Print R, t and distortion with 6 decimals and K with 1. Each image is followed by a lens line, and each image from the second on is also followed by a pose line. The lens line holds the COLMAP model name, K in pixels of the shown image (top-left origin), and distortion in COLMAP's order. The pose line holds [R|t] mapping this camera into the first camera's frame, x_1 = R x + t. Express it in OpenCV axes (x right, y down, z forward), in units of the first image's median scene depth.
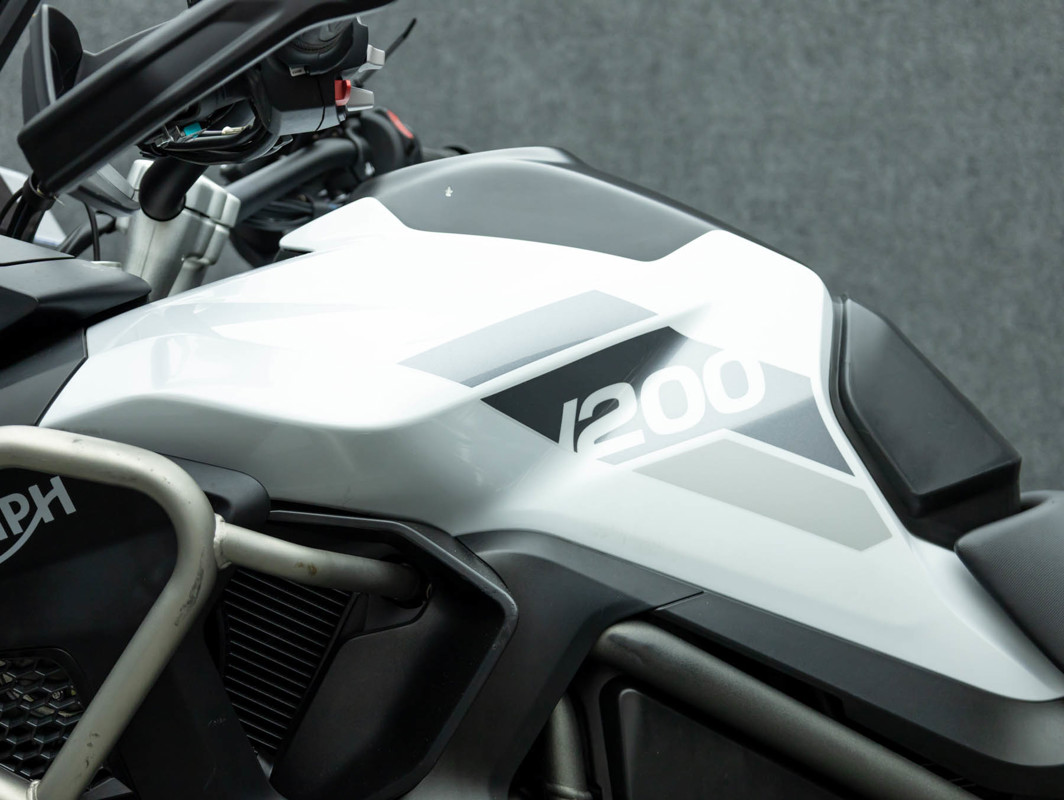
lens RADIAL K [[2007.1, 0, 531.7], [0, 2007.1, 391.9], [0, 0, 1]] dist [0.070115, 0.000000]
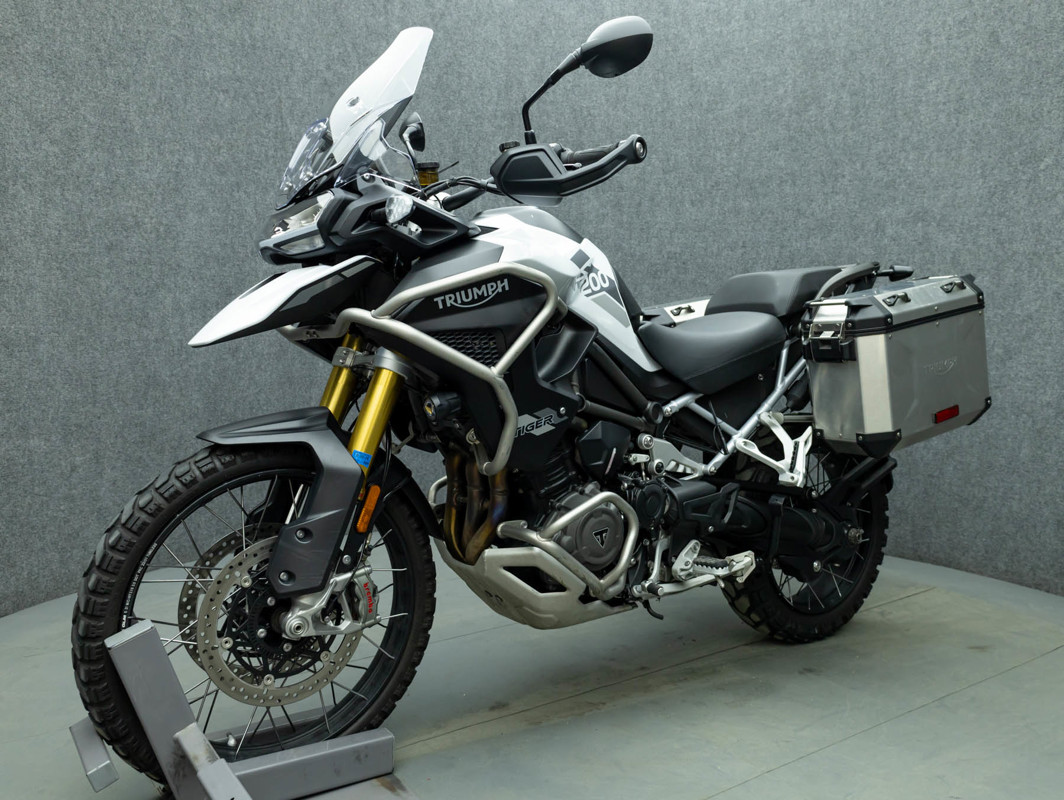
lens RADIAL K [[874.2, 0, 543.9], [0, 874.2, 402.5], [0, 0, 1]] dist [0.014167, 0.005542]
pose [[0.980183, 0.100902, -0.170469, 0.172790], [-0.090888, 0.993700, 0.065578, 0.056831], [0.176011, -0.048785, 0.983179, -0.298959]]
